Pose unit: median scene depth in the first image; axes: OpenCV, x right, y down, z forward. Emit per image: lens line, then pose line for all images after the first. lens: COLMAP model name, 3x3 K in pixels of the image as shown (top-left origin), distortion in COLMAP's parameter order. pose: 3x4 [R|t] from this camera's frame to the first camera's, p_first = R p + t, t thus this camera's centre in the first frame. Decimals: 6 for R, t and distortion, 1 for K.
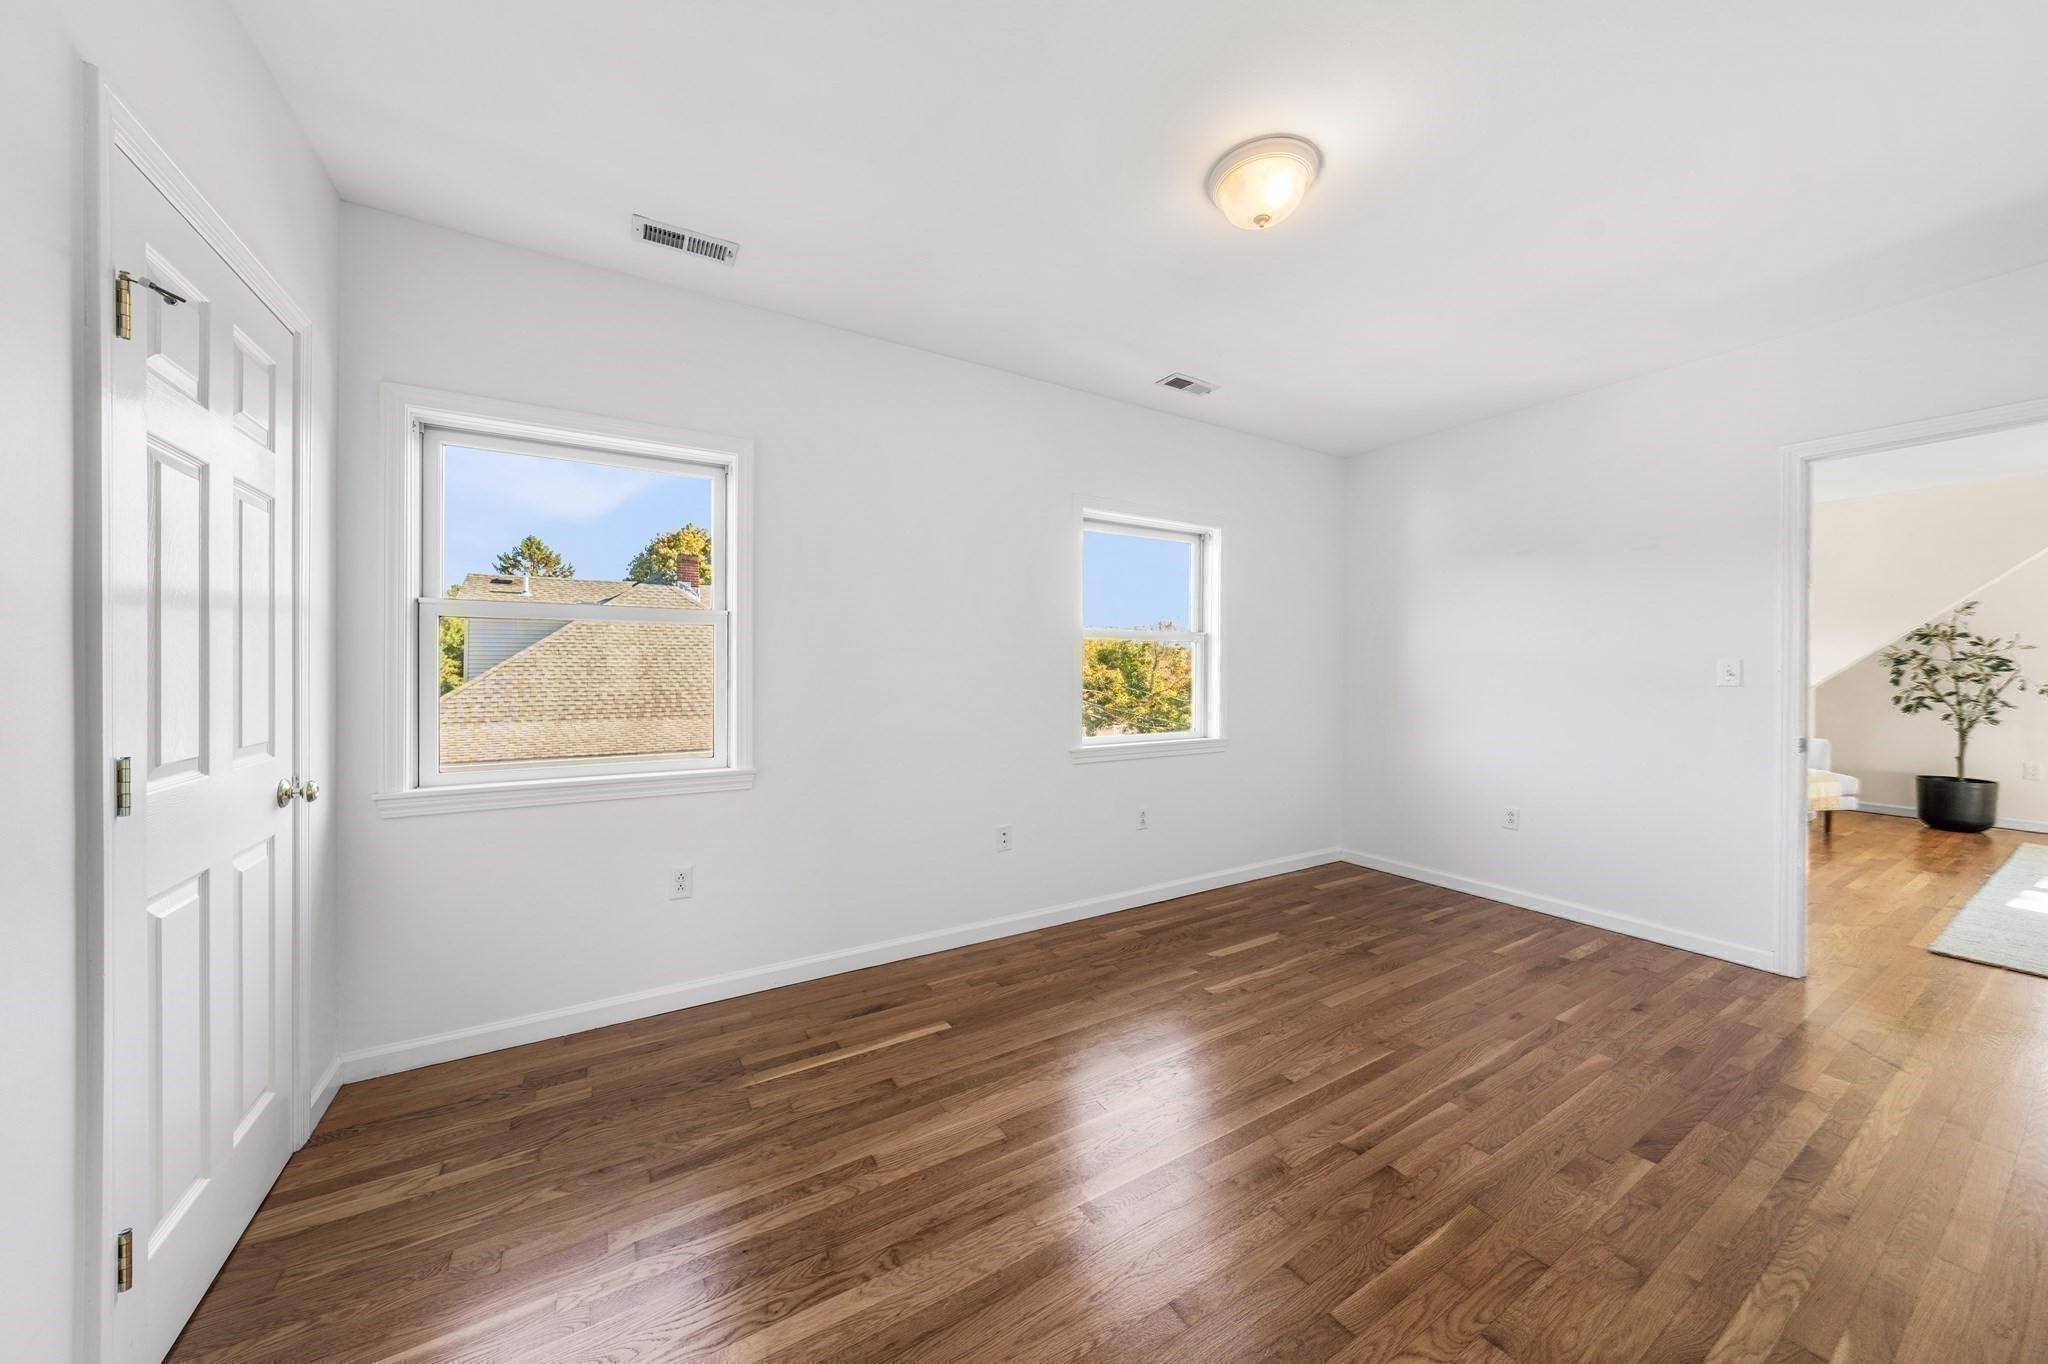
lens RADIAL K [[703.1, 0, 1028.4], [0, 703.1, 676.9], [0, 0, 1]] dist [-0.001167, 0.000047]
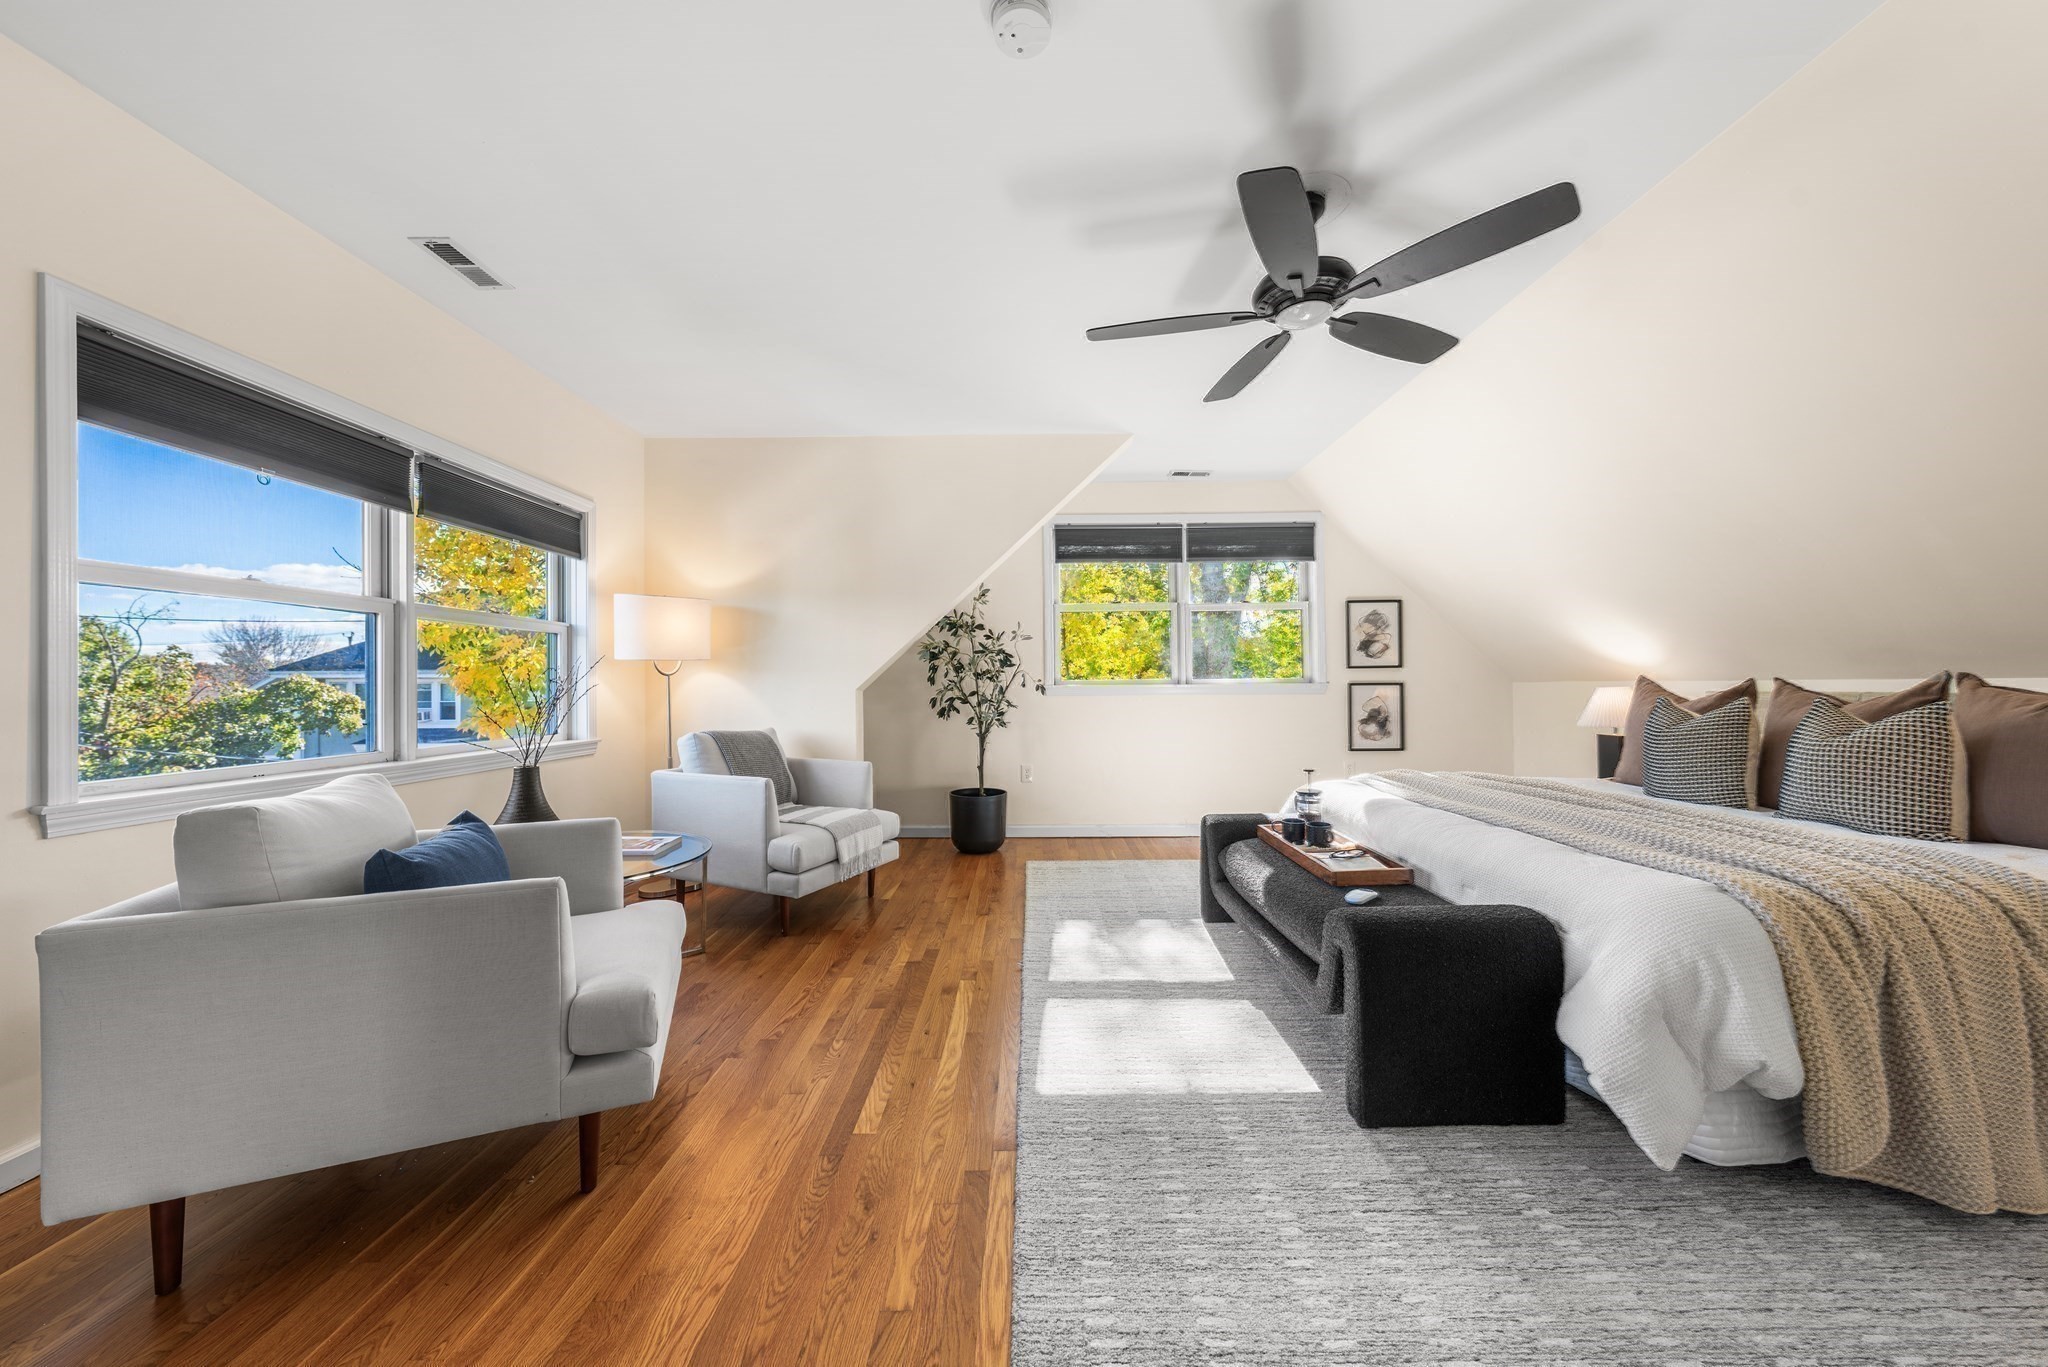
lens RADIAL K [[703.1, 0, 1025.5], [0, 703.1, 686.2], [0, 0, 1]] dist [-0.001167, 0.000047]
pose [[0.532333, -0.007276, 0.846504, 0.616161], [0.020235, 0.999787, -0.004132, 0.020115], [-0.846293, 0.019328, 0.532367, 0.484478]]
